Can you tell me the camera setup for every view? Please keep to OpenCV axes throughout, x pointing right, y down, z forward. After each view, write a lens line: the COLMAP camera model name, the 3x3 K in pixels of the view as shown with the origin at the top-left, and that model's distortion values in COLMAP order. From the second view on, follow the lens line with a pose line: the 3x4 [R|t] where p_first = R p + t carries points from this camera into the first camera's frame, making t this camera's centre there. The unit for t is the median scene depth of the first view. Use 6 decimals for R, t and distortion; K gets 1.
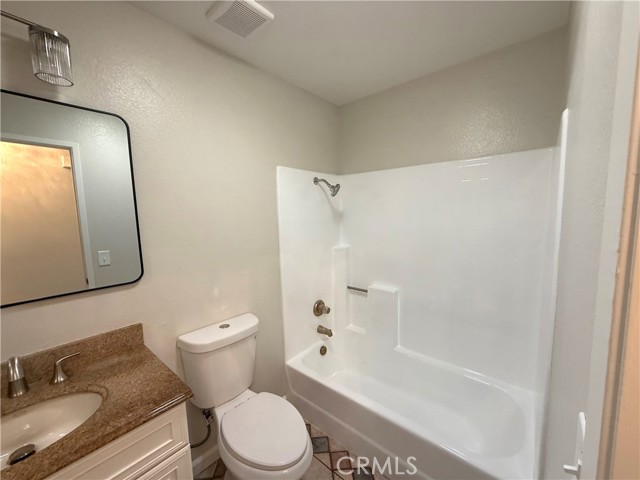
lens RADIAL K [[256.5, 0, 319.7], [0, 256.5, 239.8], [0, 0, 1]] dist [-0.000823, 0.000392]
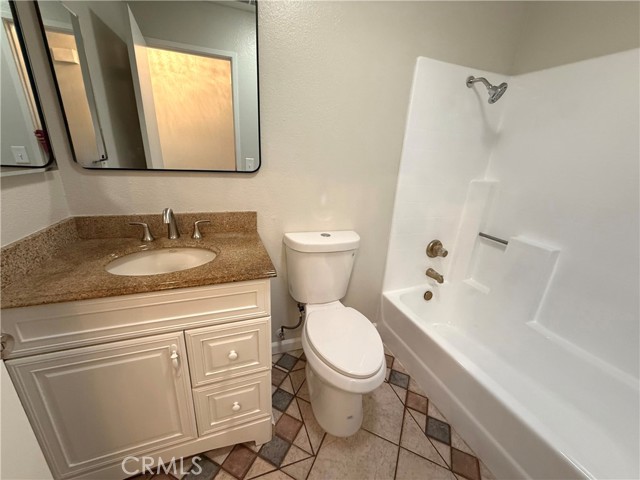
lens RADIAL K [[256.5, 0, 320.0], [0, 256.5, 241.1], [0, 0, 1]] dist [-0.000823, 0.000392]
pose [[0.870048, 0.226733, -0.437731, 0.042754], [-0.125821, 0.960678, 0.247520, 0.096182], [0.476640, -0.160279, 0.864364, 0.104132]]
